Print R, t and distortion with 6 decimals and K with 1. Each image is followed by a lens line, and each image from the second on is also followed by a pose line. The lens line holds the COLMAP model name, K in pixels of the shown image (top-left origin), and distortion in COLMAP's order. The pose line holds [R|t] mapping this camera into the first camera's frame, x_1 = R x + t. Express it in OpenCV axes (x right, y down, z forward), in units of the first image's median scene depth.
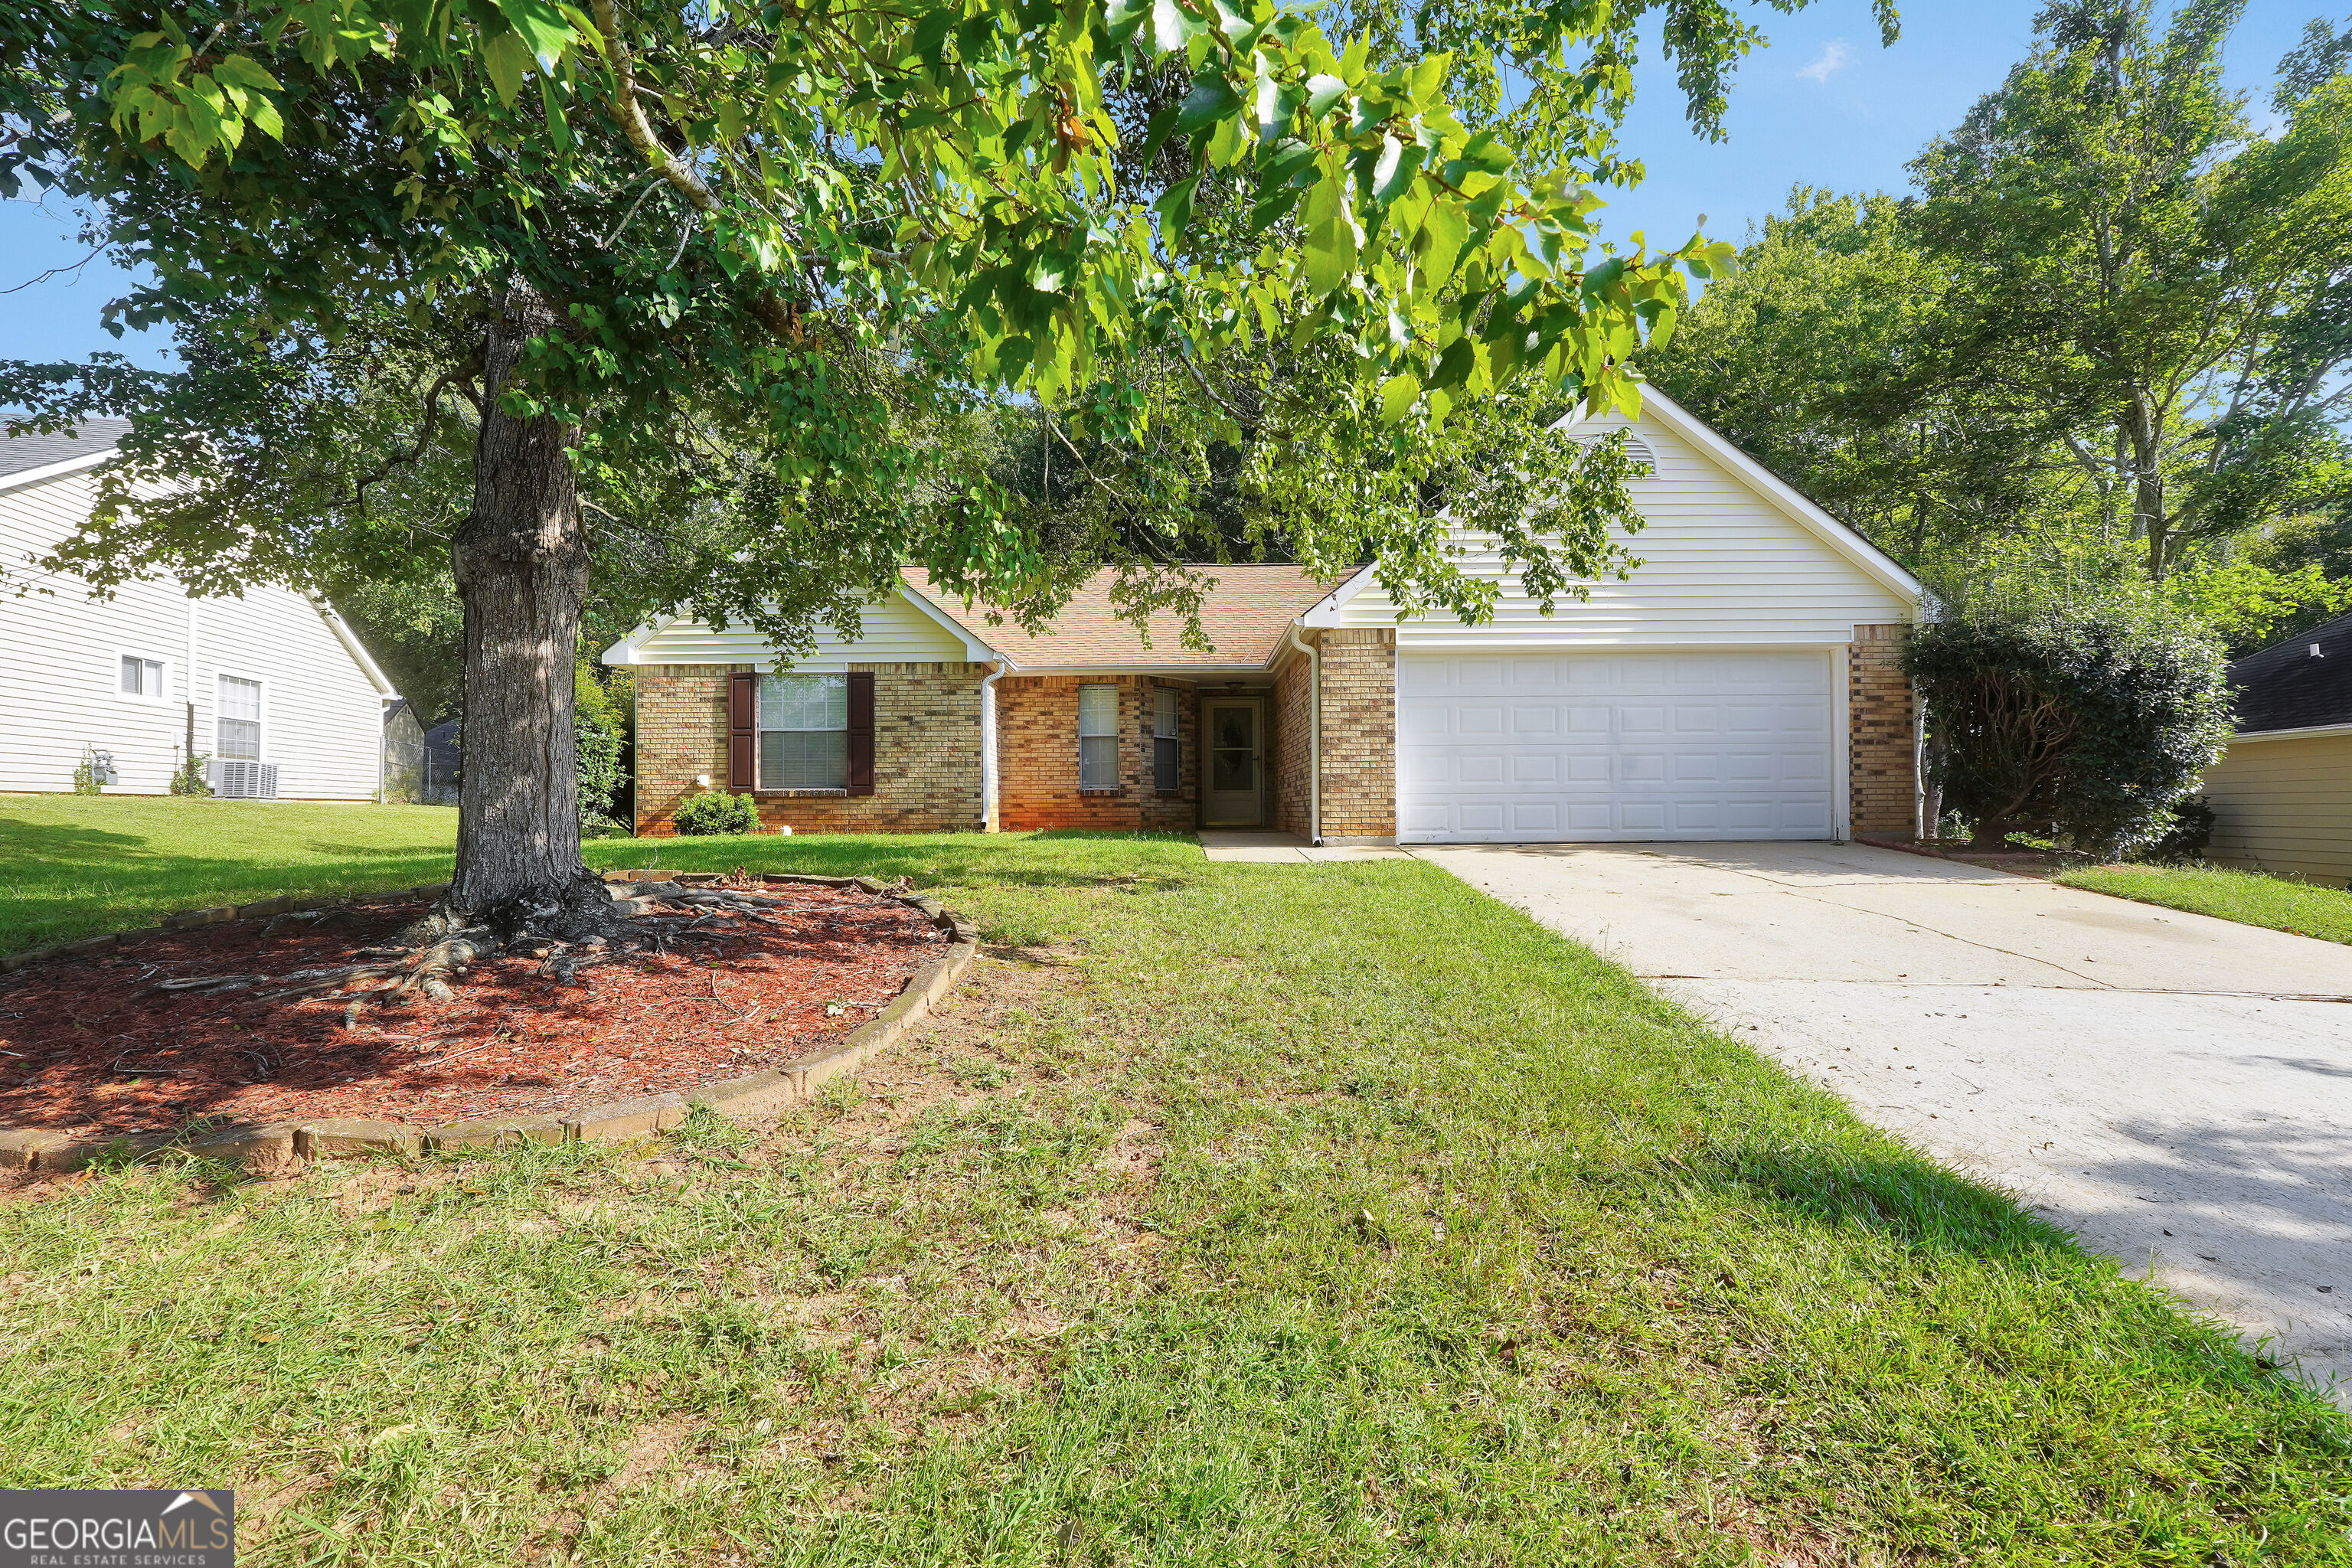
lens RADIAL K [[1010.0, 0, 1155.5], [0, 1010.0, 800.6], [0, 0, 1]] dist [-0.015523, 0.005825]
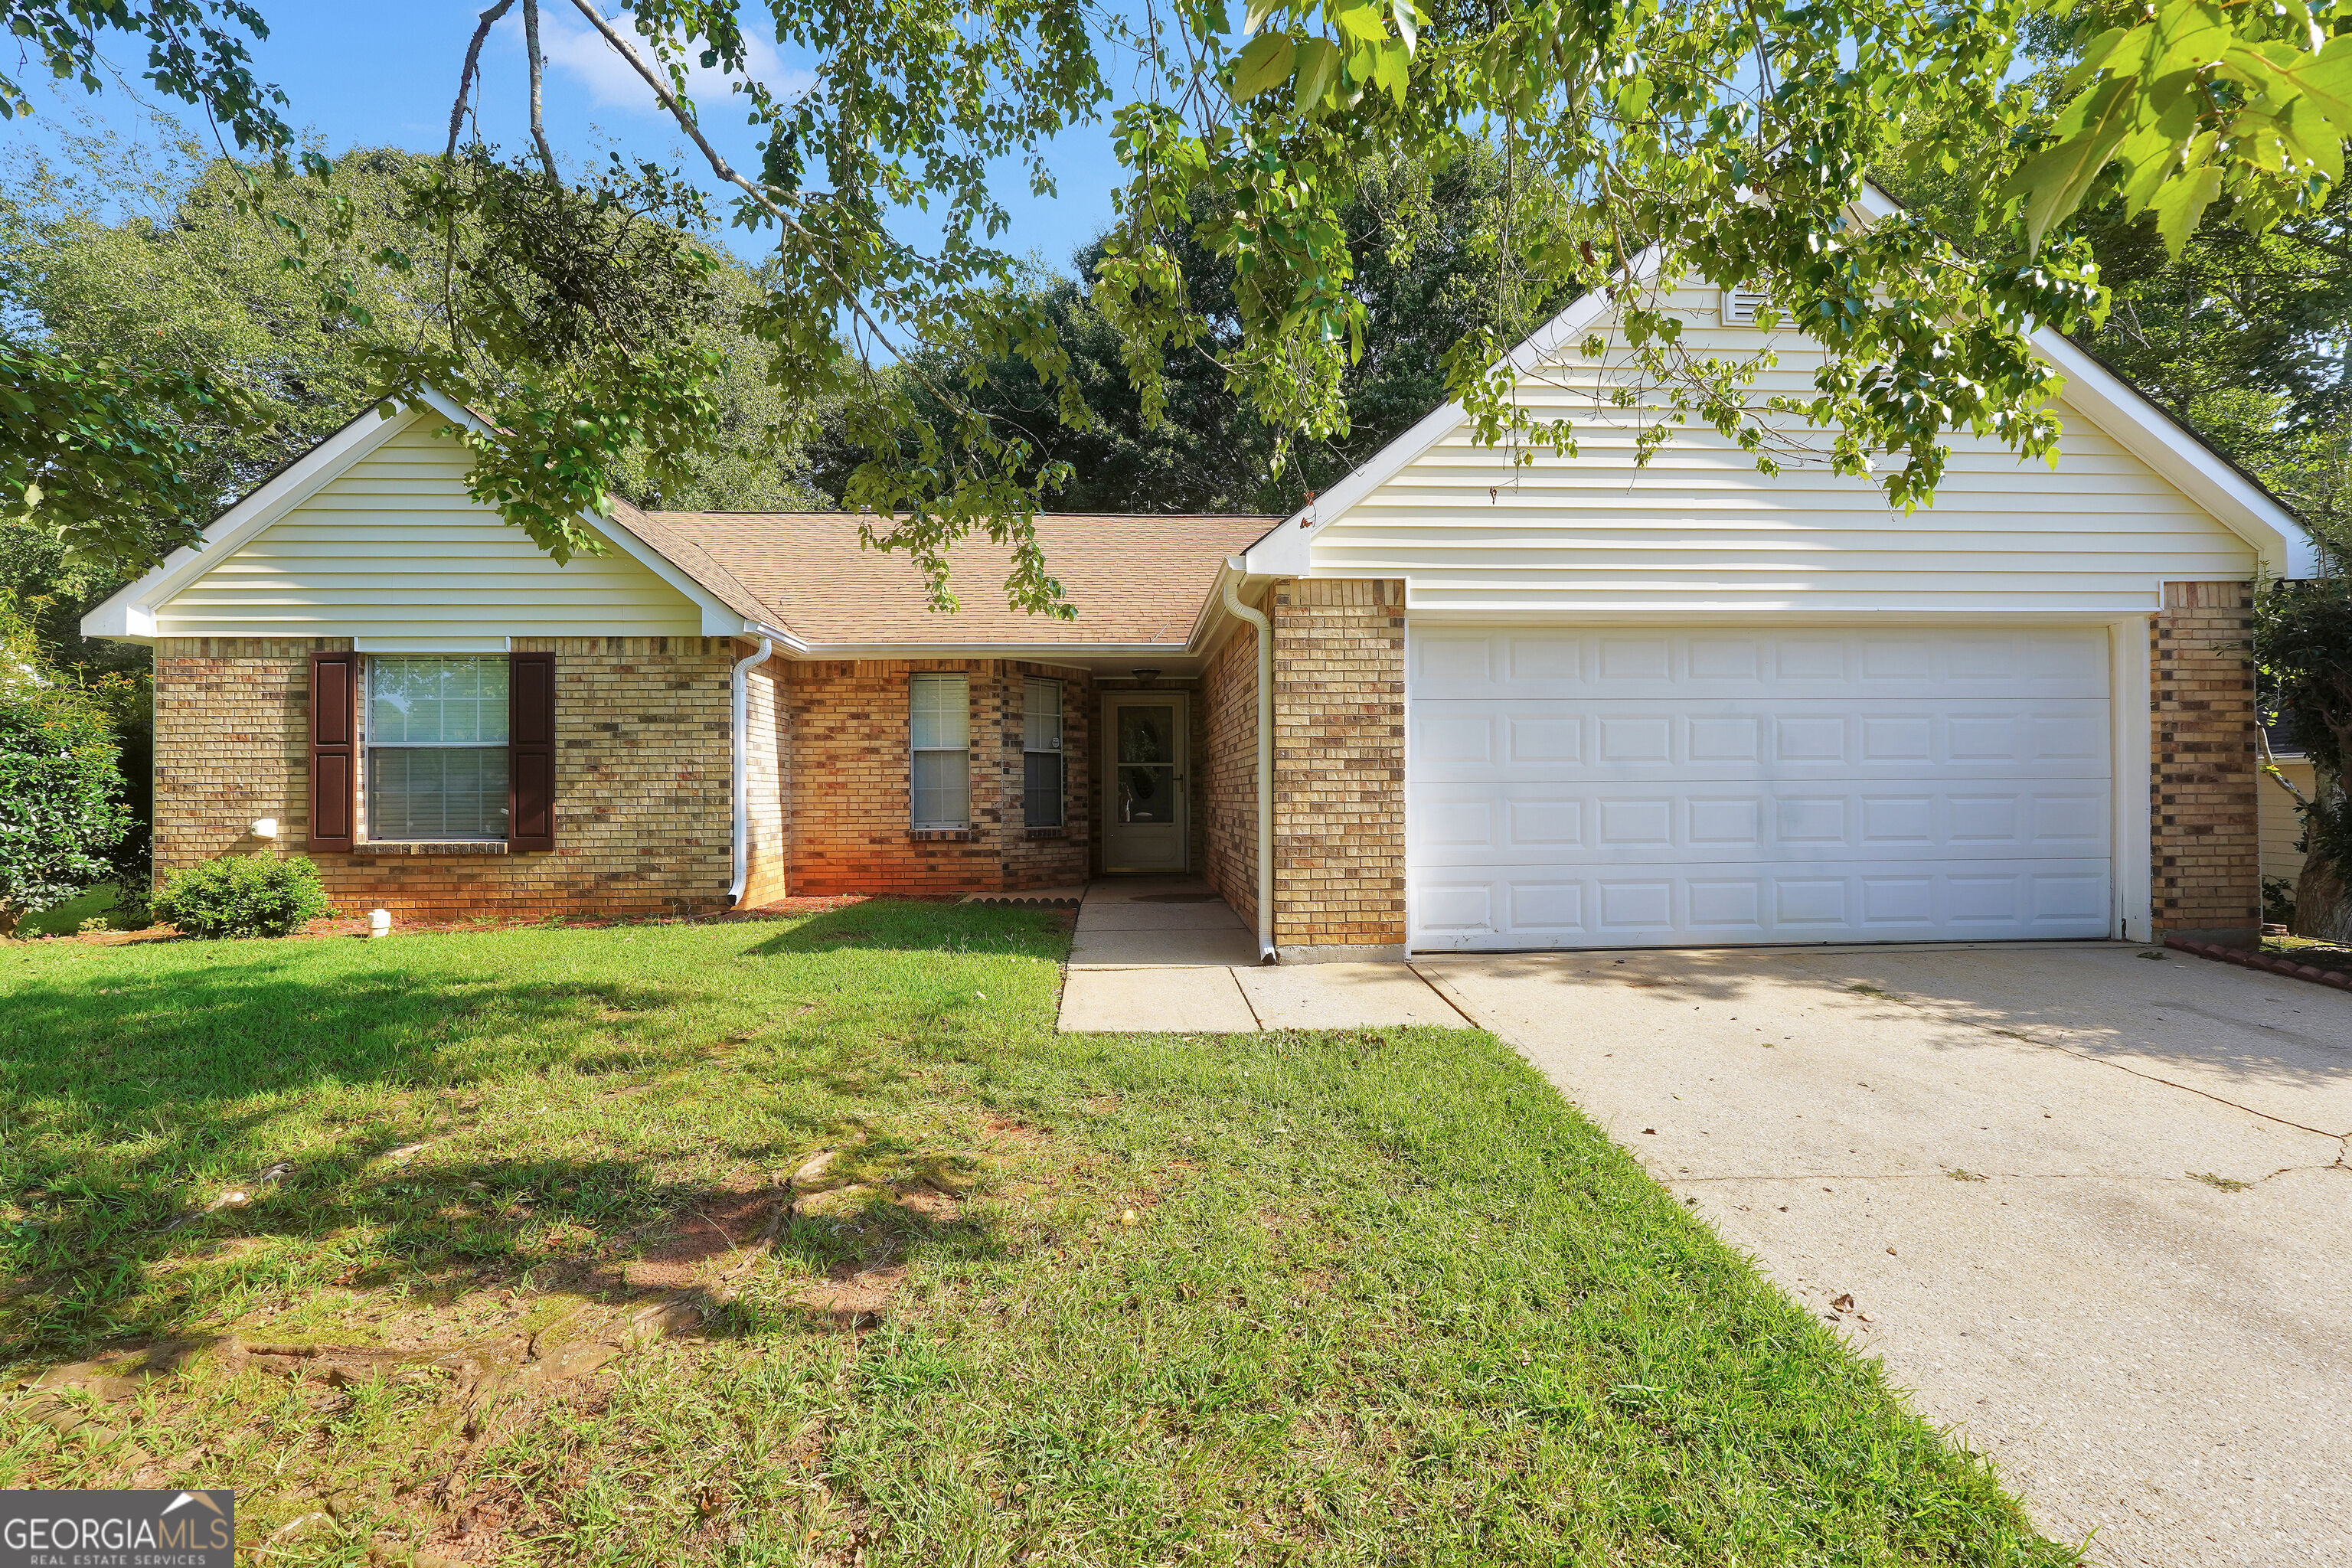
lens RADIAL K [[1010.0, 0, 1155.5], [0, 1010.0, 800.6], [0, 0, 1]] dist [-0.015523, 0.005825]
pose [[0.998272, -0.001912, 0.058726, 0.057273], [0.001039, 0.999889, 0.014896, -0.049223], [-0.058748, -0.014809, 0.998163, 0.396024]]
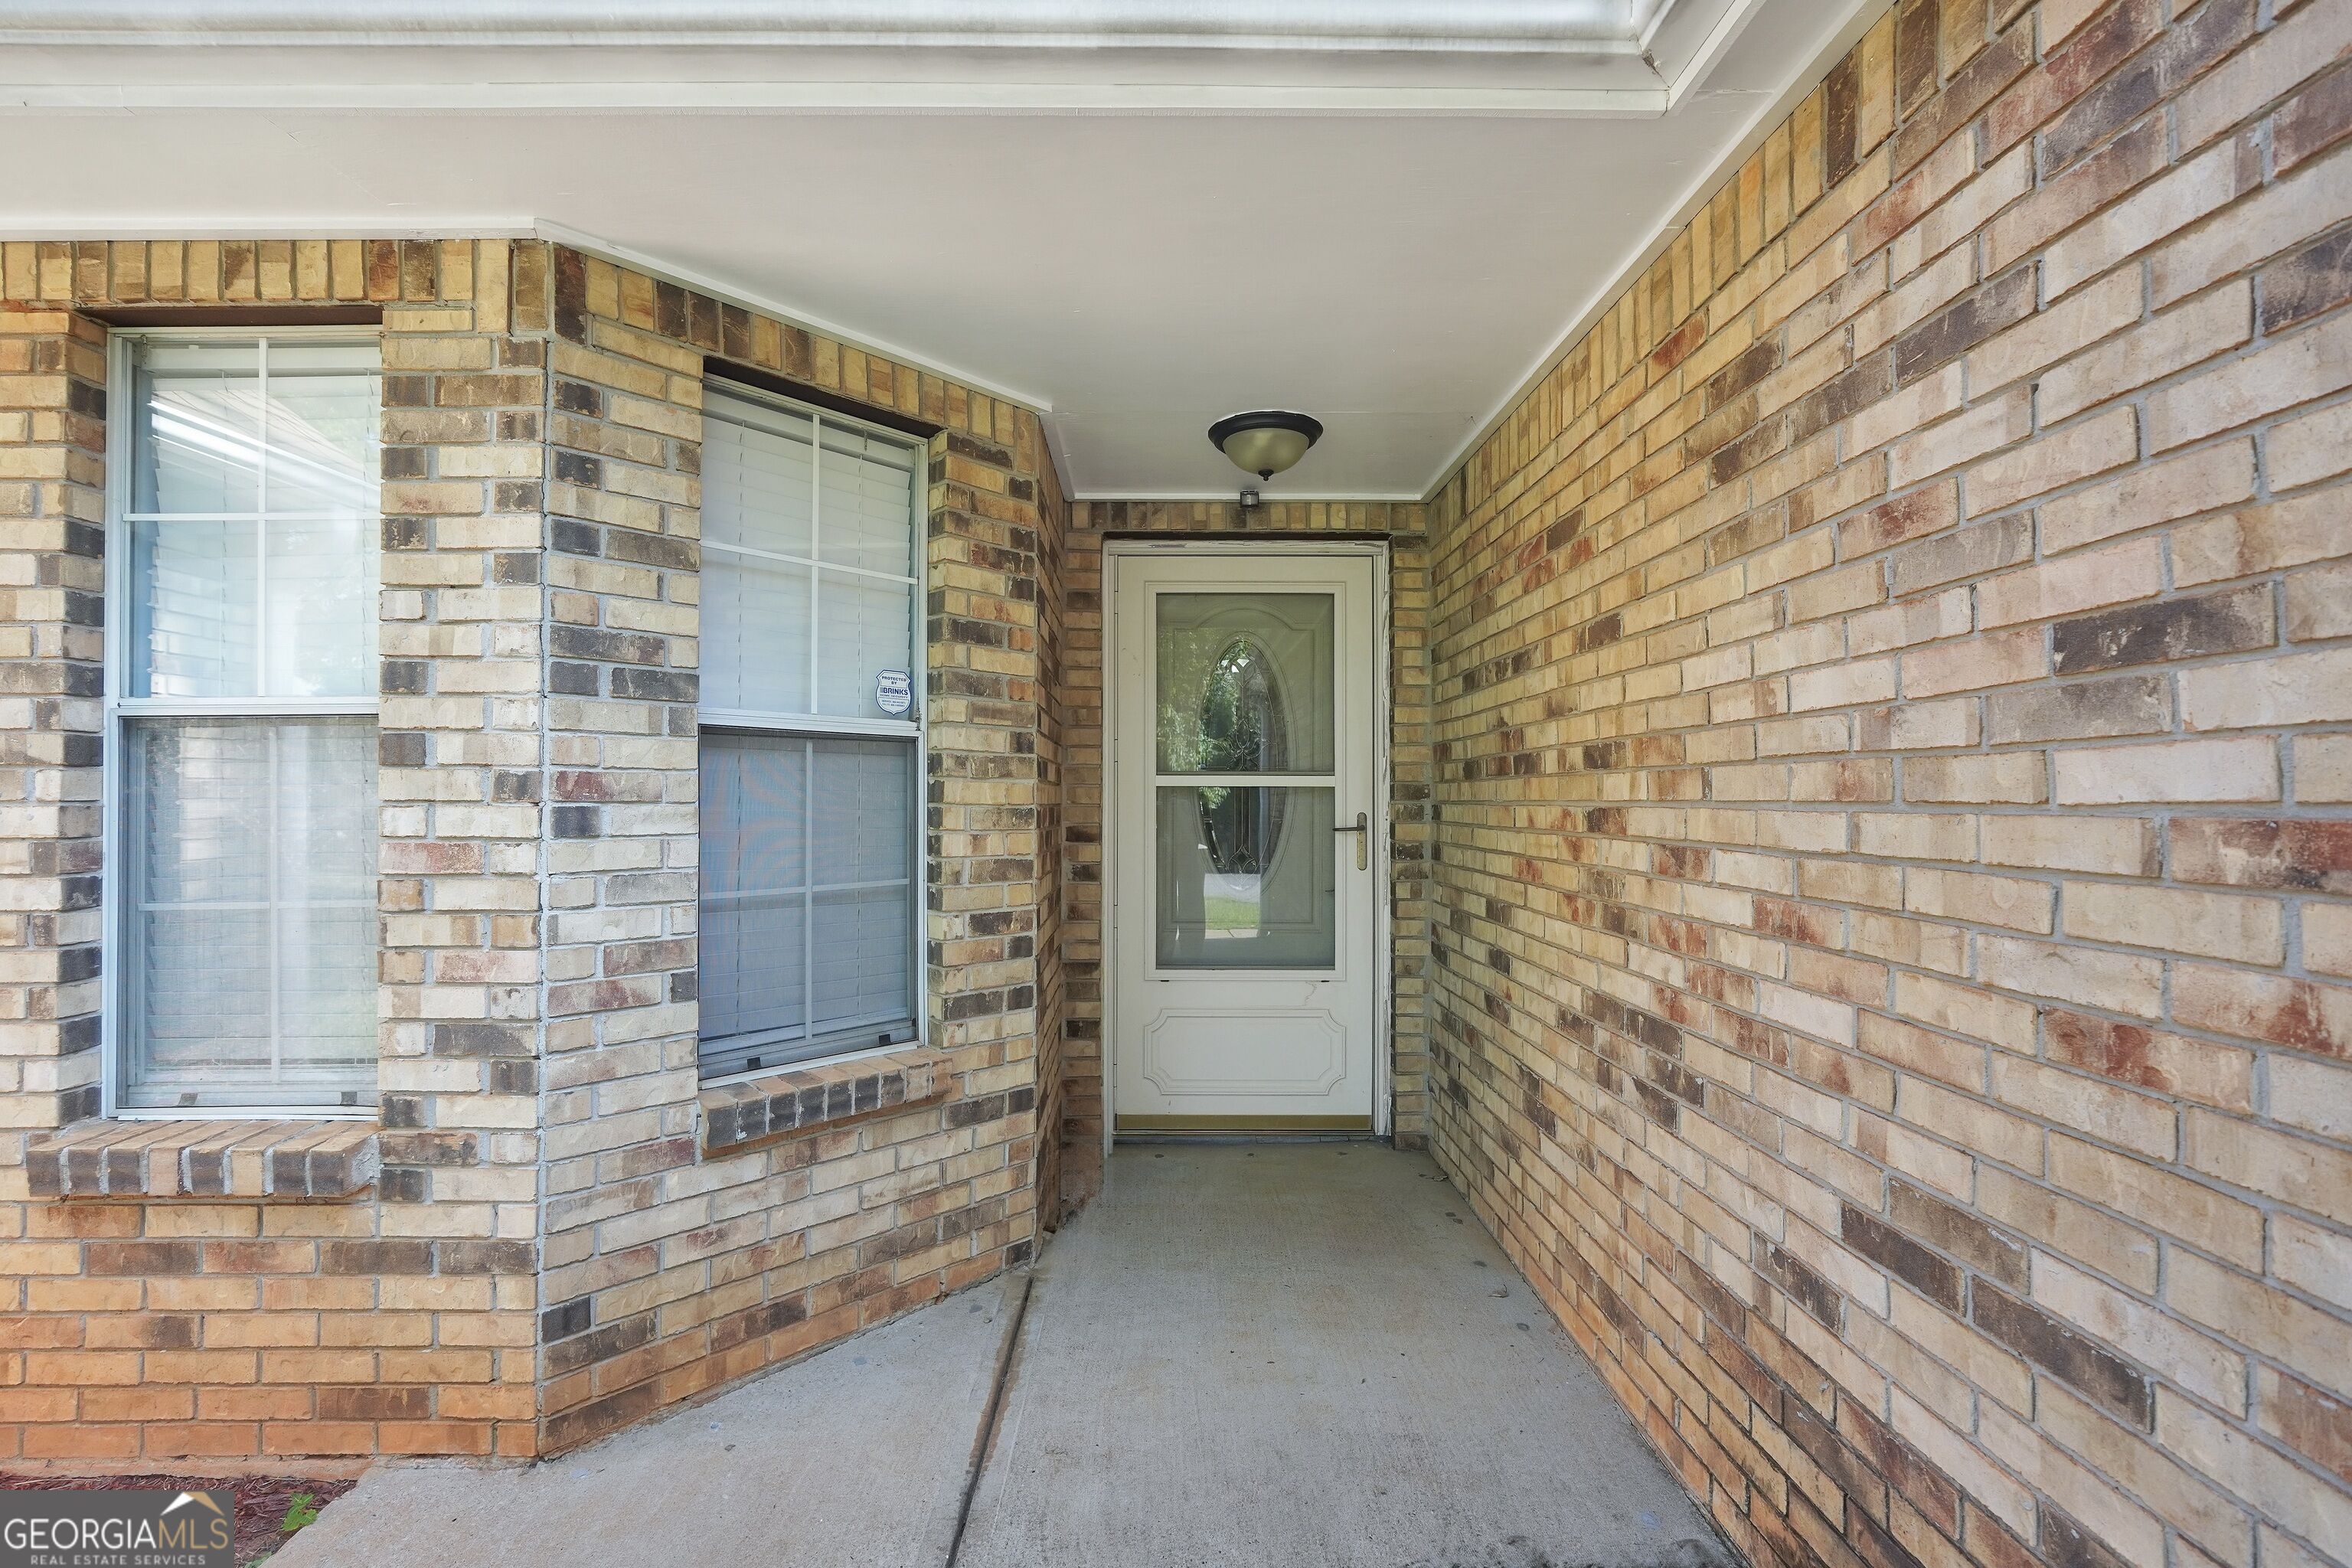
lens RADIAL K [[1010.0, 0, 1155.5], [0, 1010.0, 800.6], [0, 0, 1]] dist [-0.015523, 0.005825]
pose [[0.999598, 0.004319, 0.028007, 0.071034], [-0.004621, 0.999932, 0.010738, -0.066467], [-0.027958, -0.010863, 0.999550, 1.058041]]
